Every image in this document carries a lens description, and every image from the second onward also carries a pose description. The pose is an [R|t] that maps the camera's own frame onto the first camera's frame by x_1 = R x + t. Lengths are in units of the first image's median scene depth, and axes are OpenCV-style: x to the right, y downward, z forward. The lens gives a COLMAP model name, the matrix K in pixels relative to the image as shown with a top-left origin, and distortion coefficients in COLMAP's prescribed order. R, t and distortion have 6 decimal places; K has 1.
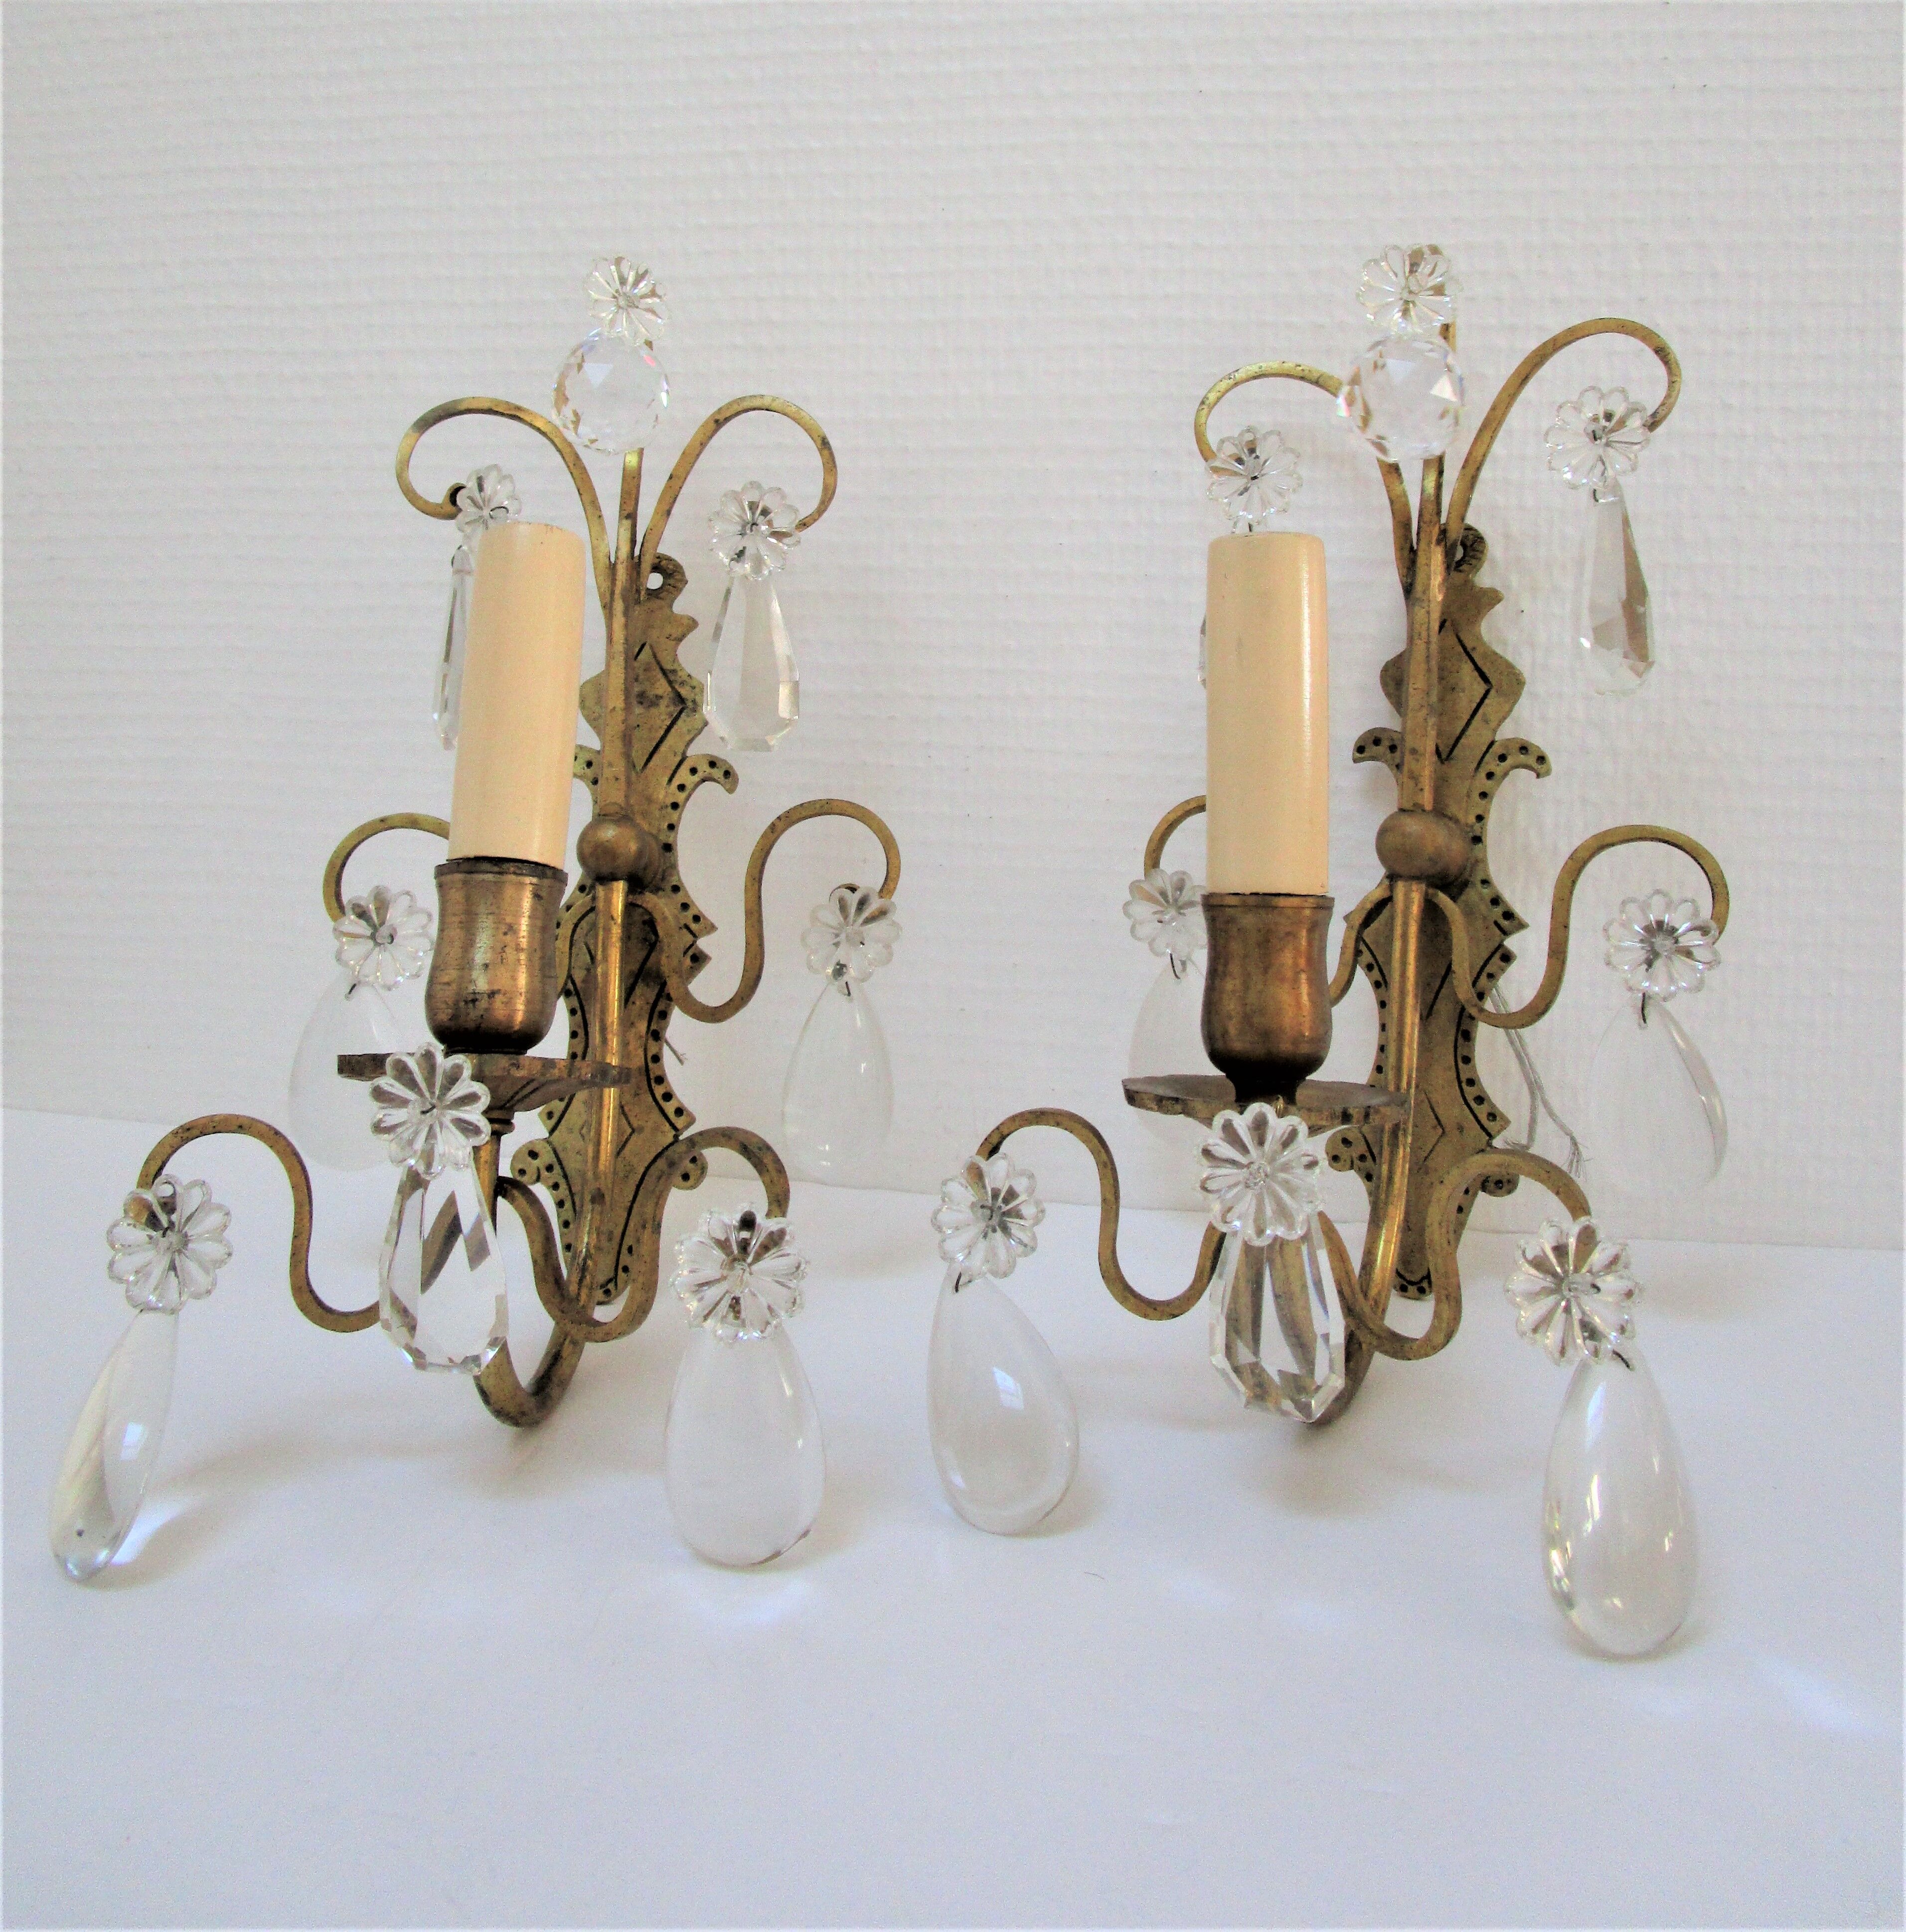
lens RADIAL K [[1771.1, 0, 973.0], [0, 1771.1, 656.0], [0, 0, 1]] dist [-0.027798, 0.007436]
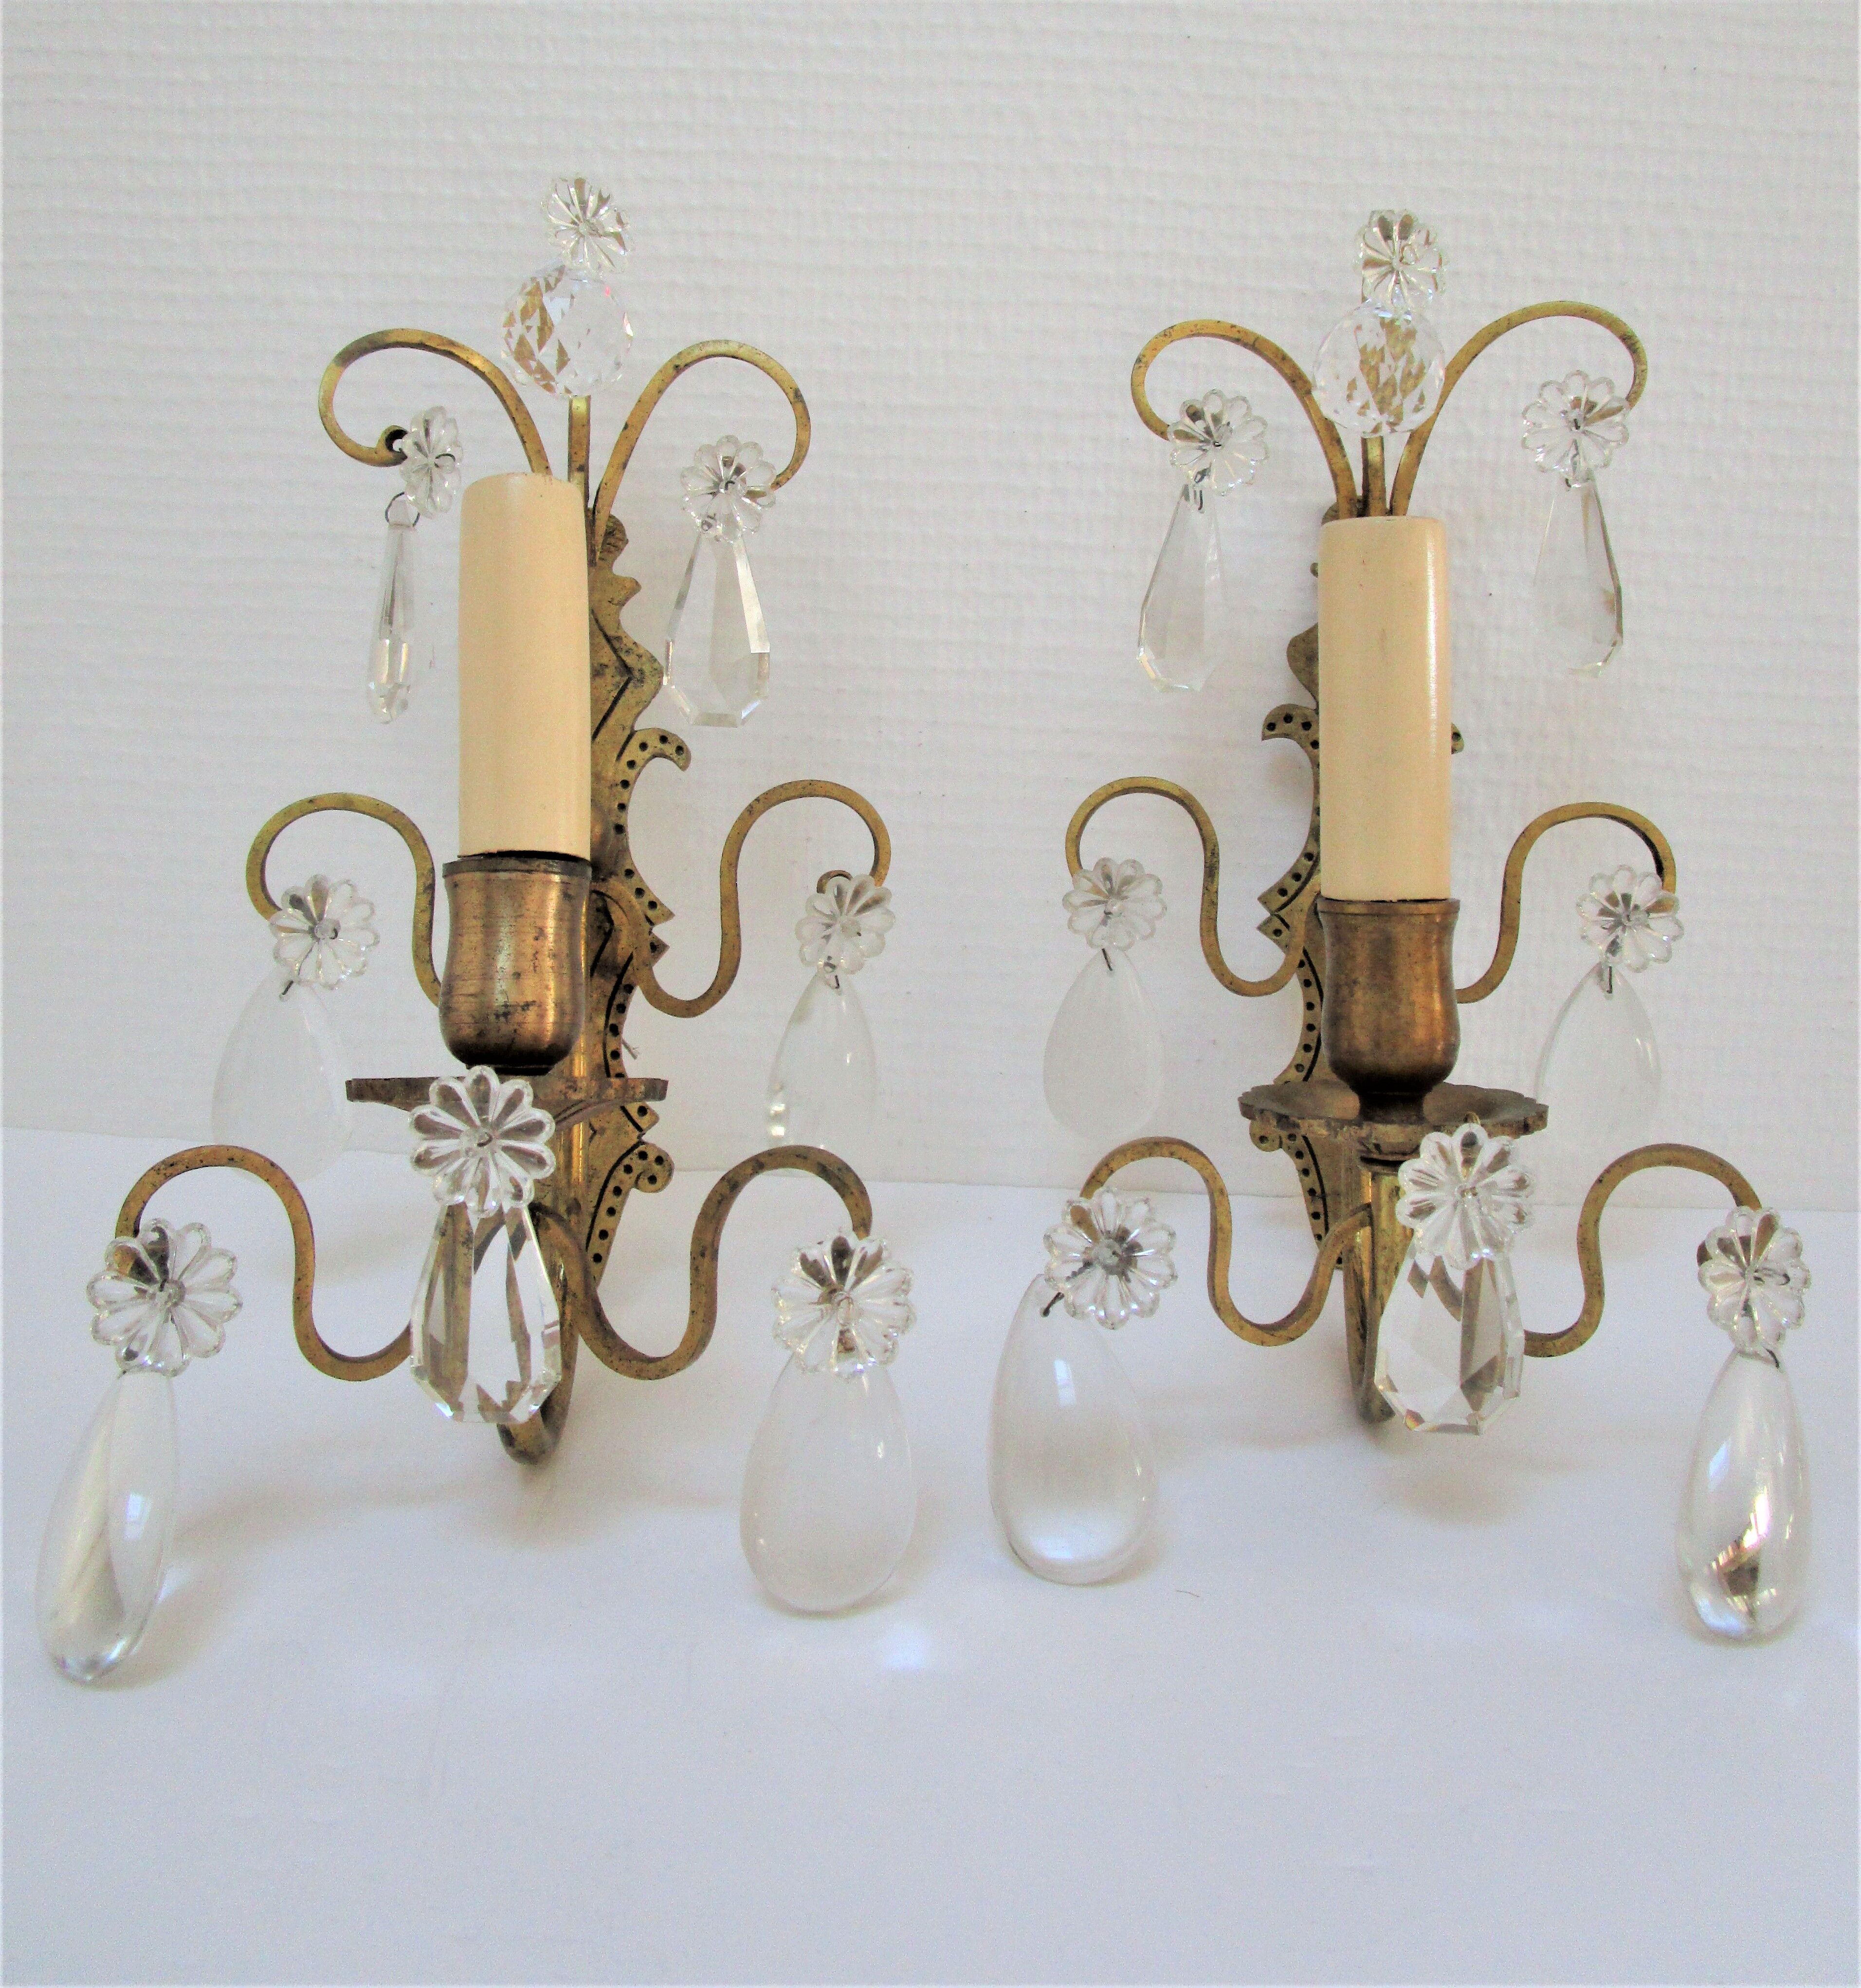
lens RADIAL K [[1733.8, 0, 933.7], [0, 1733.8, 734.5], [0, 0, 1]] dist [-0.029795, 0.004250]
pose [[0.988210, 0.010098, 0.152768, -0.150653], [-0.021311, 0.997181, 0.071939, -0.010301], [-0.151611, -0.074347, 0.985640, 0.083005]]
